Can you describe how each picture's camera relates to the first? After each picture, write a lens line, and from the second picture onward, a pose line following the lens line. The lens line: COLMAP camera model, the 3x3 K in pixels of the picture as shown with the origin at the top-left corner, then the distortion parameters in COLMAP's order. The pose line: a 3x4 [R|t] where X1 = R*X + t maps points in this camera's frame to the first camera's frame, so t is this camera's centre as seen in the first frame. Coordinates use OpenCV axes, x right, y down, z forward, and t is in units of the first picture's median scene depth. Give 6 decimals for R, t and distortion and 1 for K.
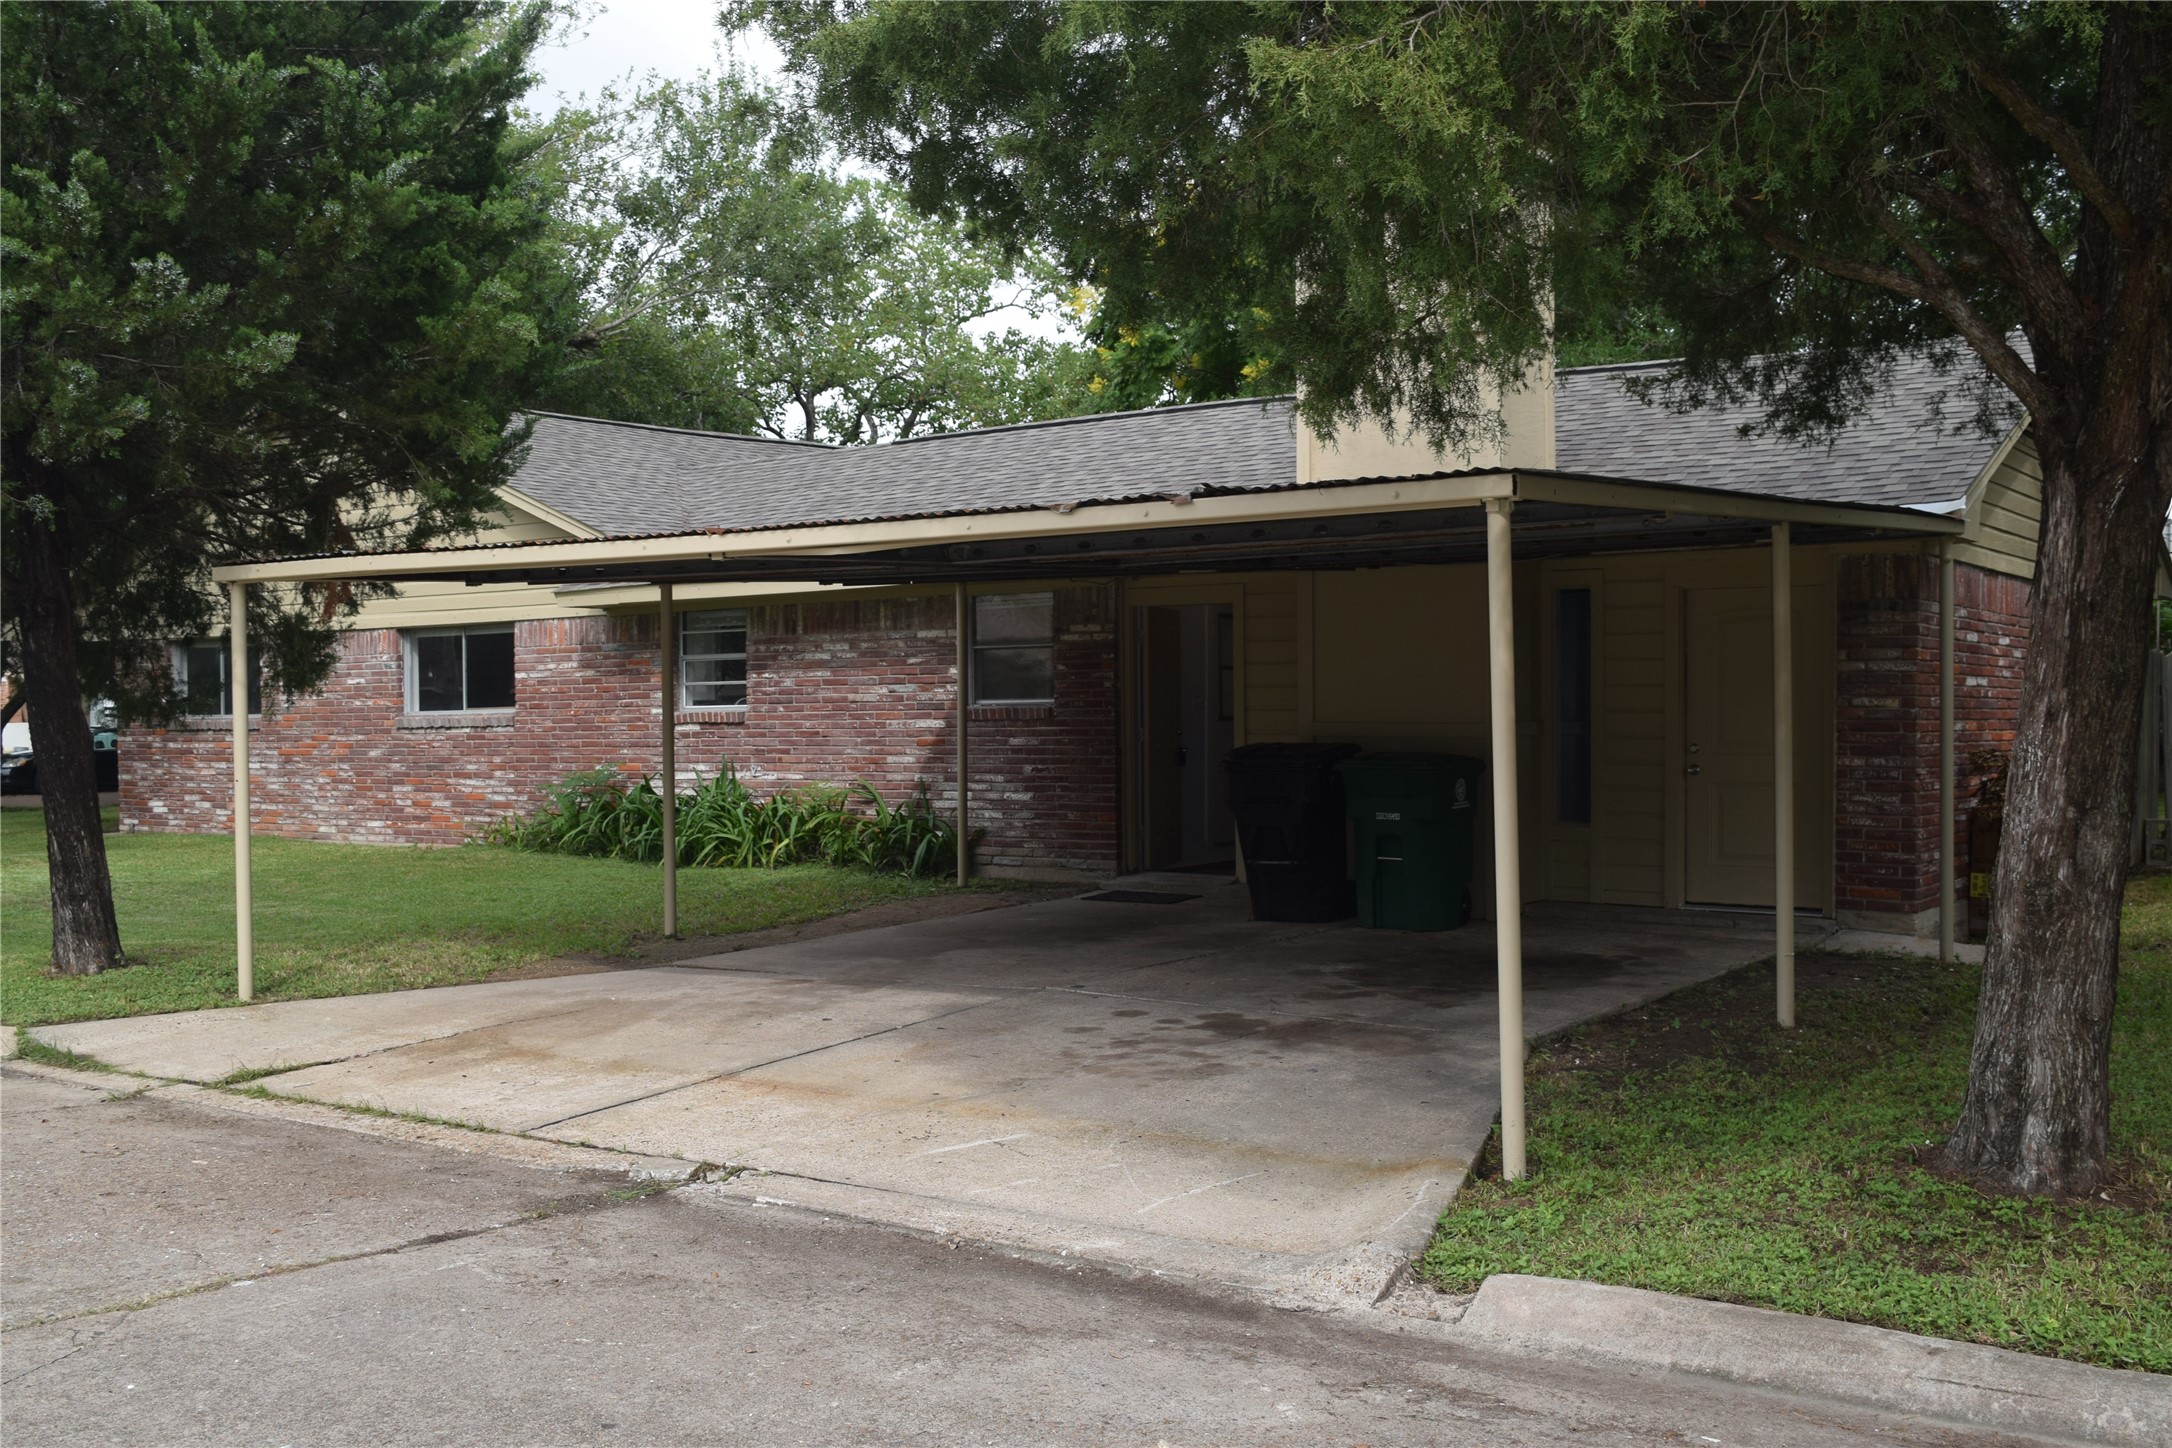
lens RADIAL K [[2256.2, 0, 1085.5], [0, 2256.2, 722.6], [0, 0, 1]] dist [-0.005043, 0.000000]
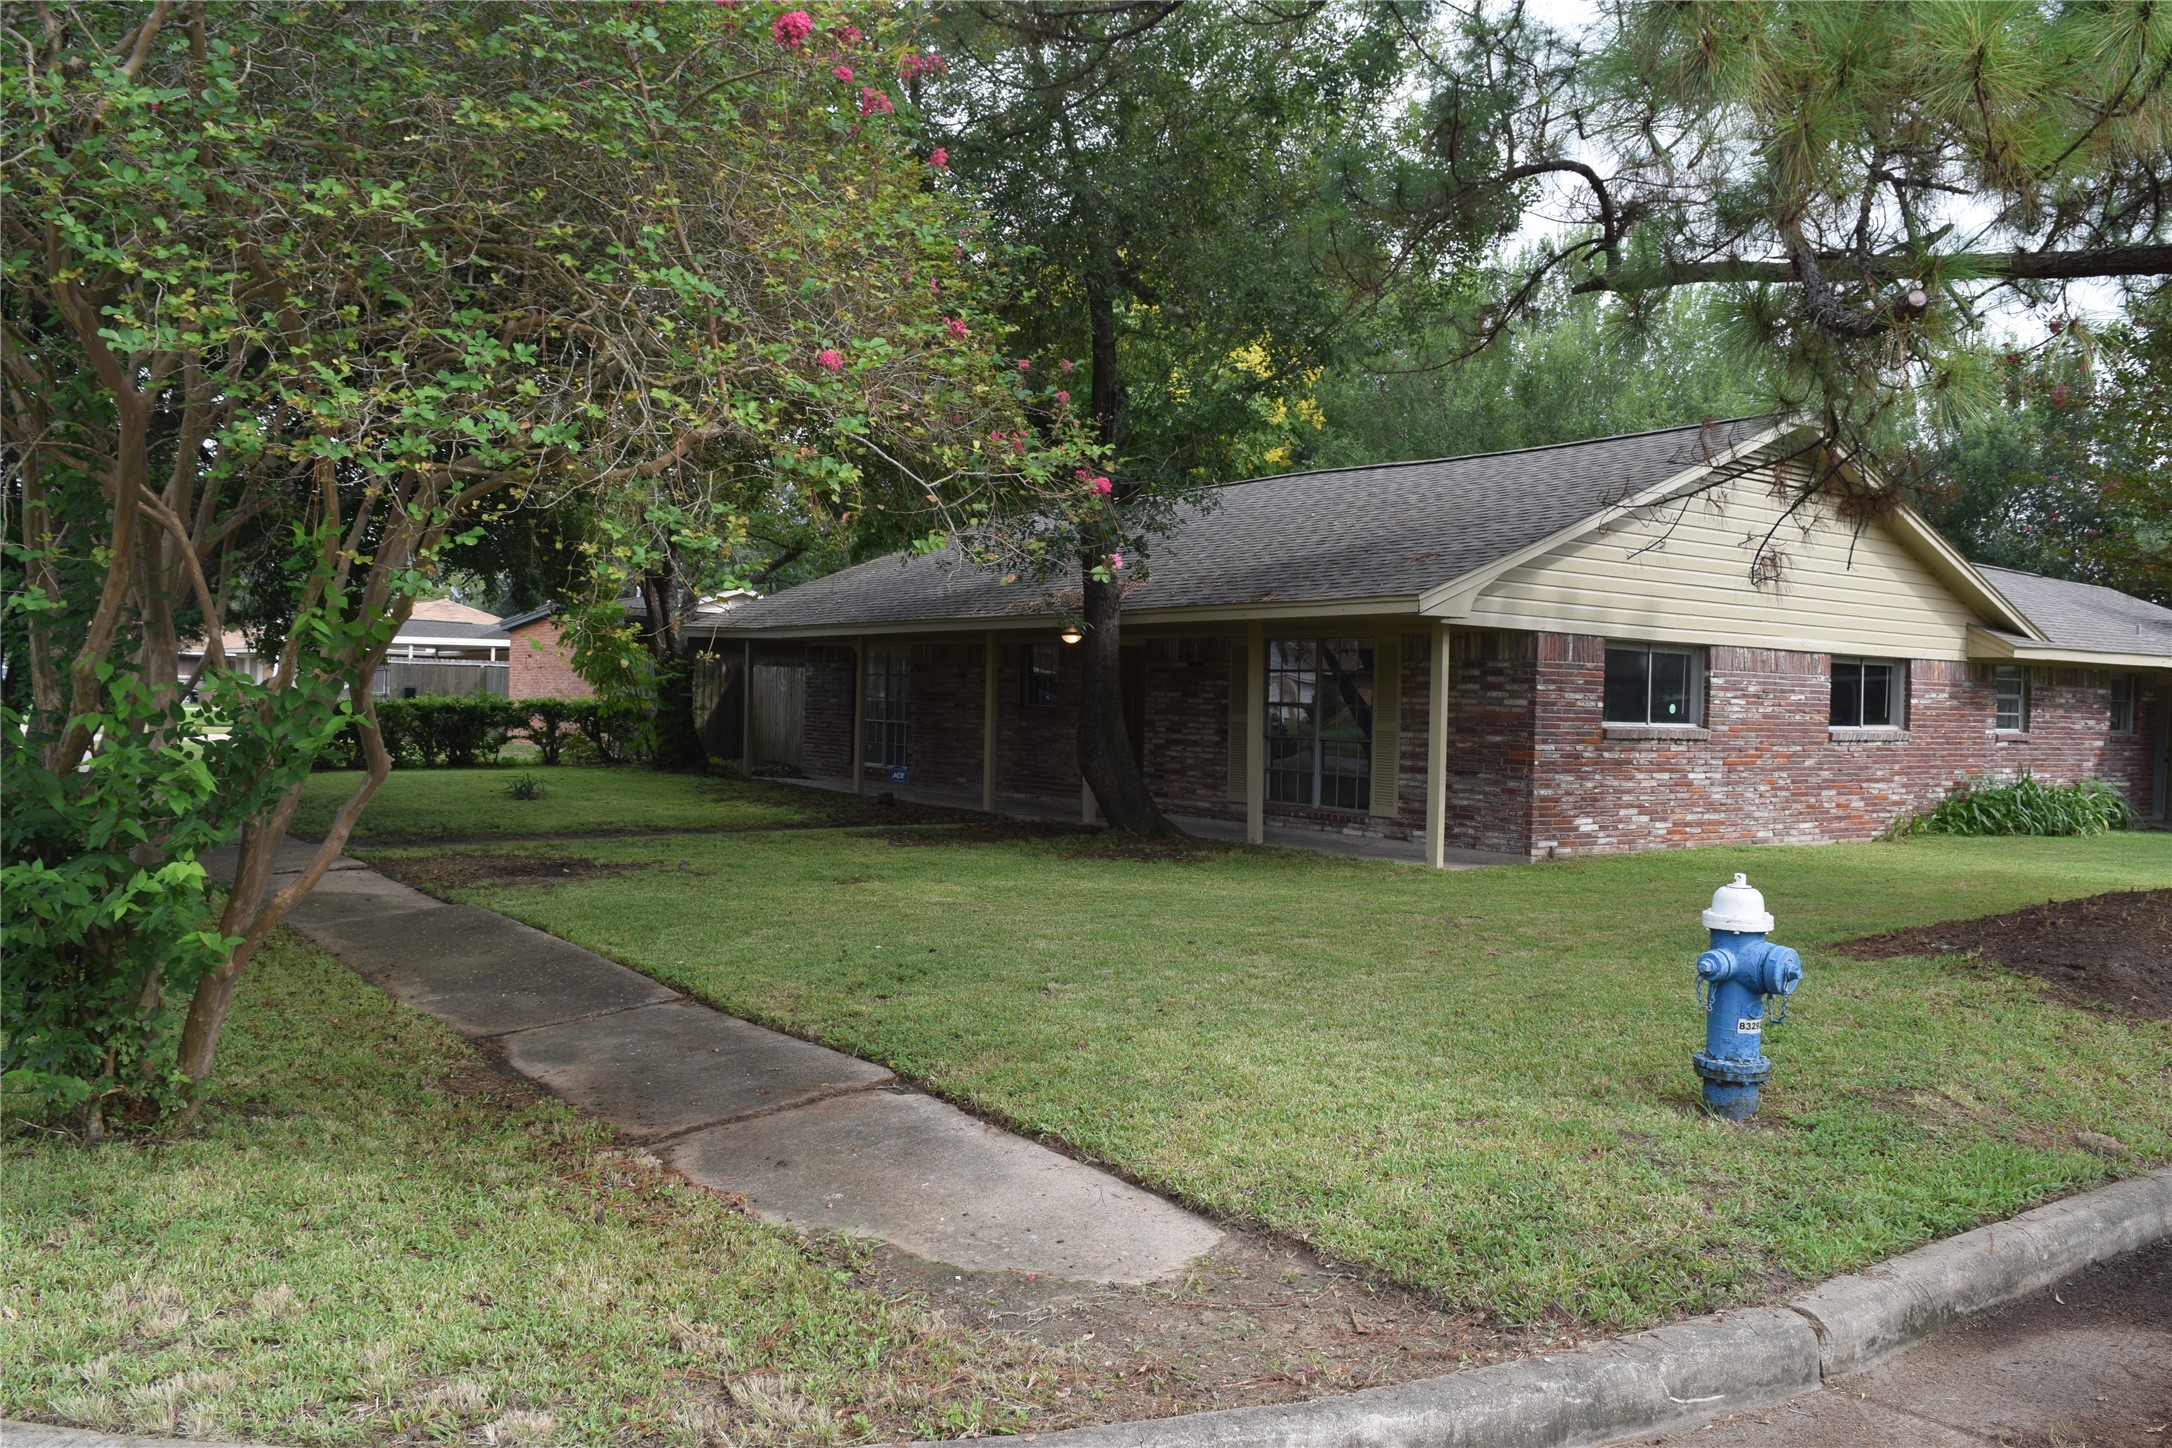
lens RADIAL K [[1669.4, 0, 1089.4], [0, 1669.4, 722.8], [0, 0, 1]] dist [-0.014542, 0.007504]
pose [[0.280721, 0.027893, 0.959384, -1.196579], [-0.002392, 0.999595, -0.028362, 0.017972], [-0.959786, 0.005667, 0.280674, 1.096155]]
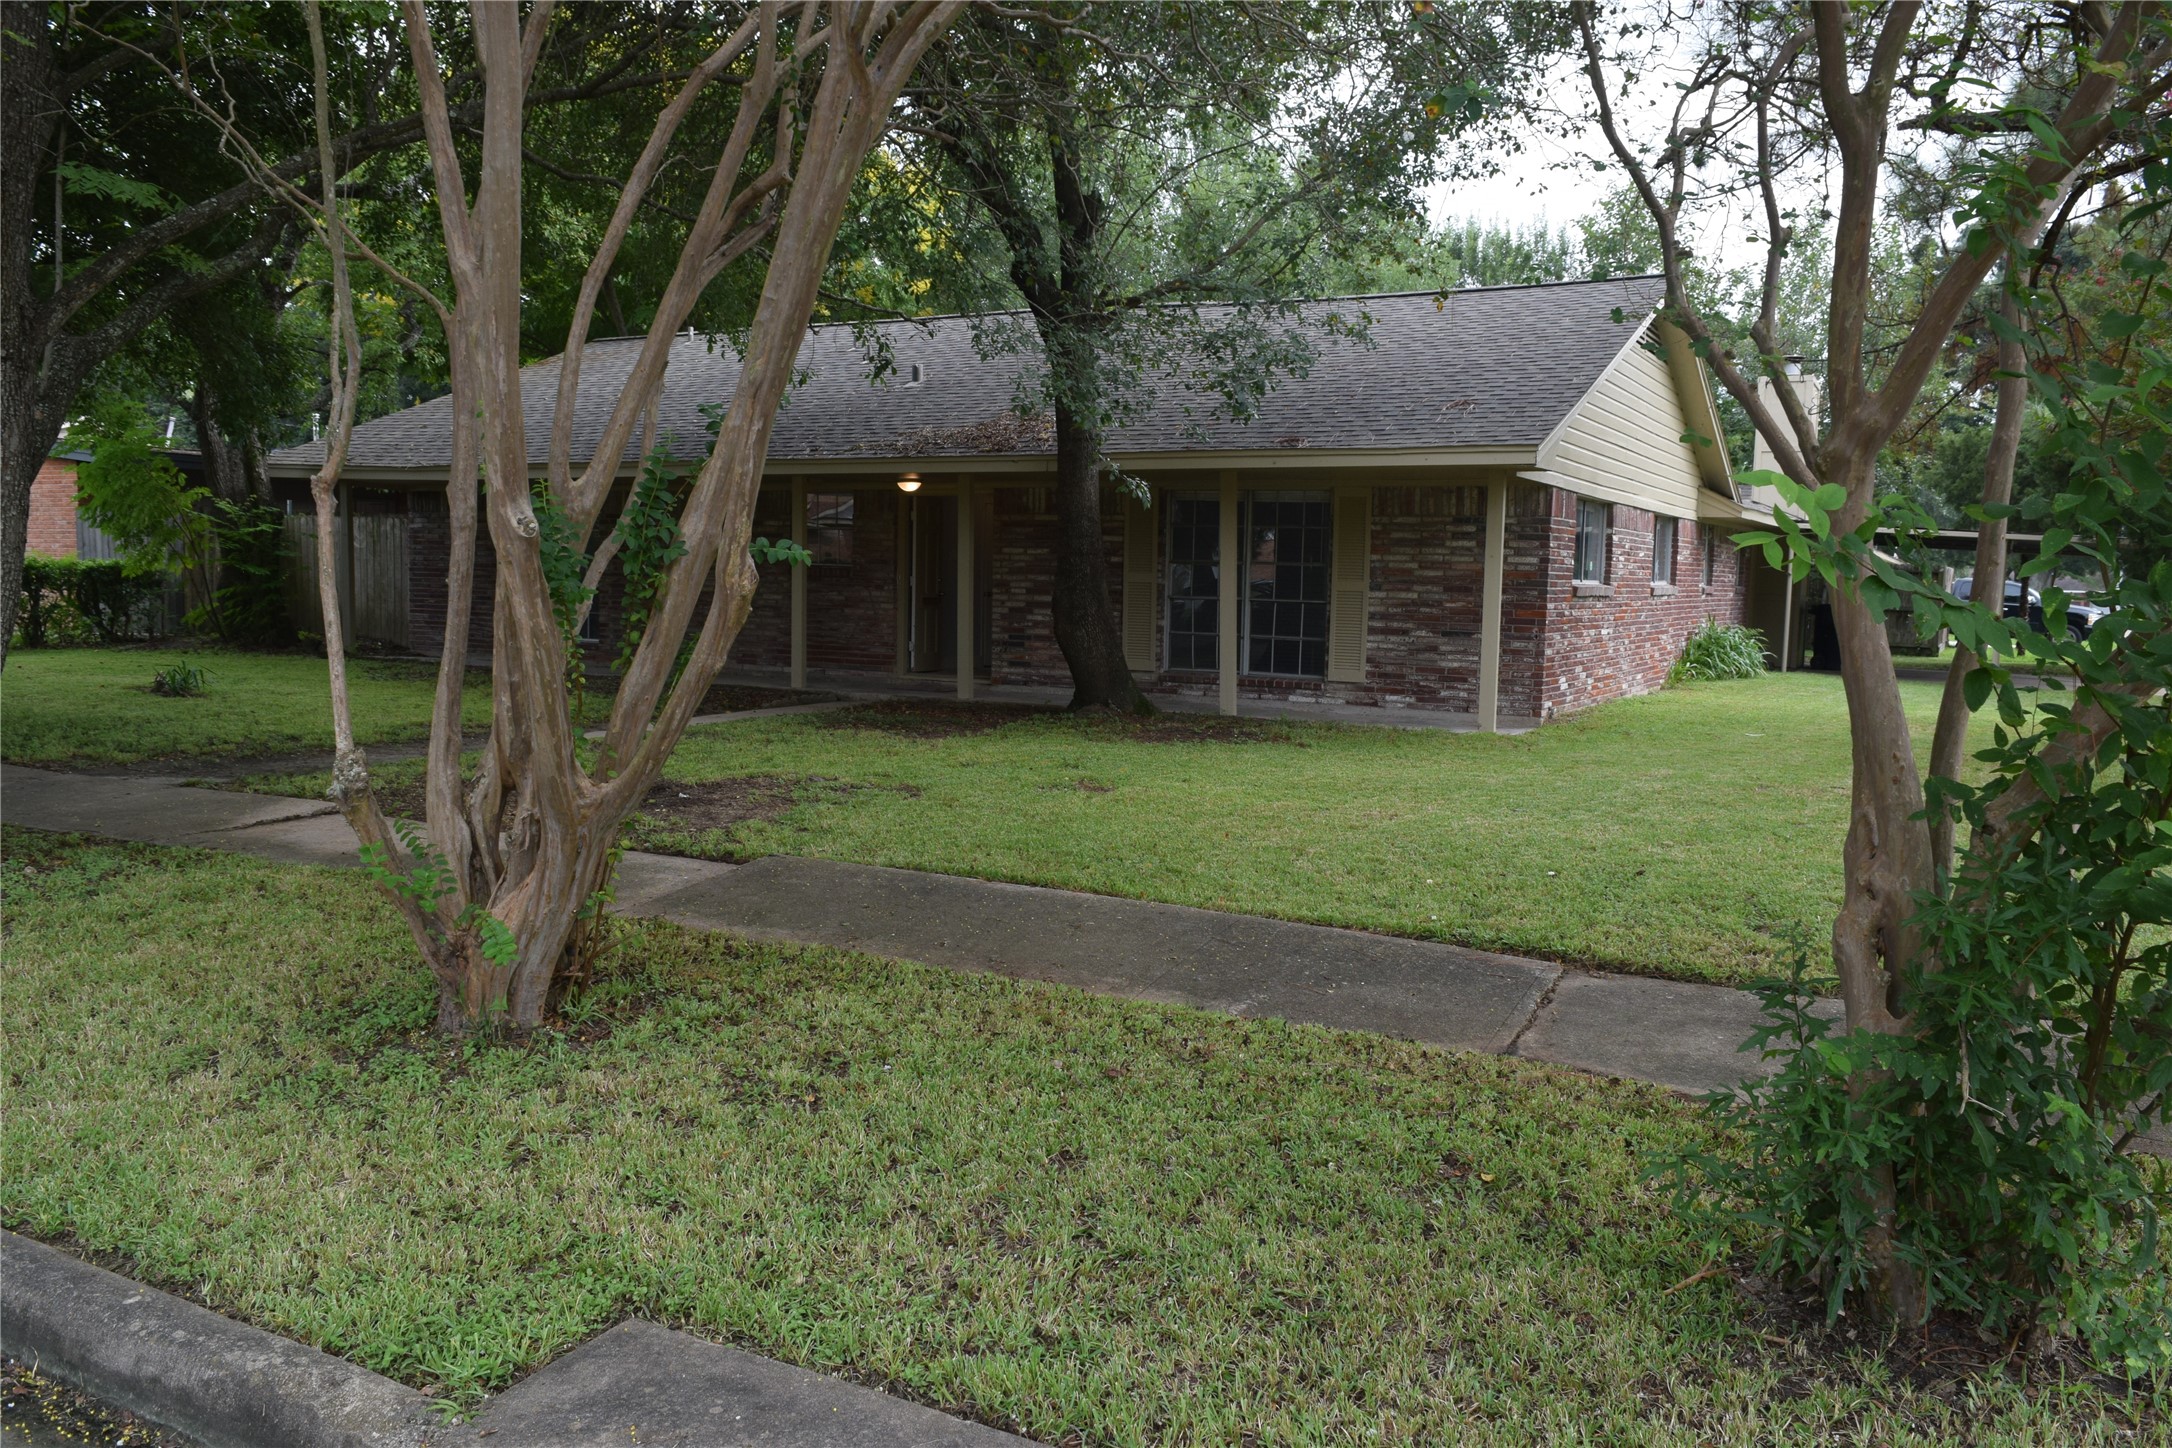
lens RADIAL K [[1669.4, 0, 1087.4], [0, 1669.4, 729.5], [0, 0, 1]] dist [-0.014542, 0.007504]
pose [[-0.157748, -0.061124, 0.985586, -1.121035], [0.017463, 0.997754, 0.064673, 0.010942], [-0.987325, 0.027413, -0.156326, 1.405158]]
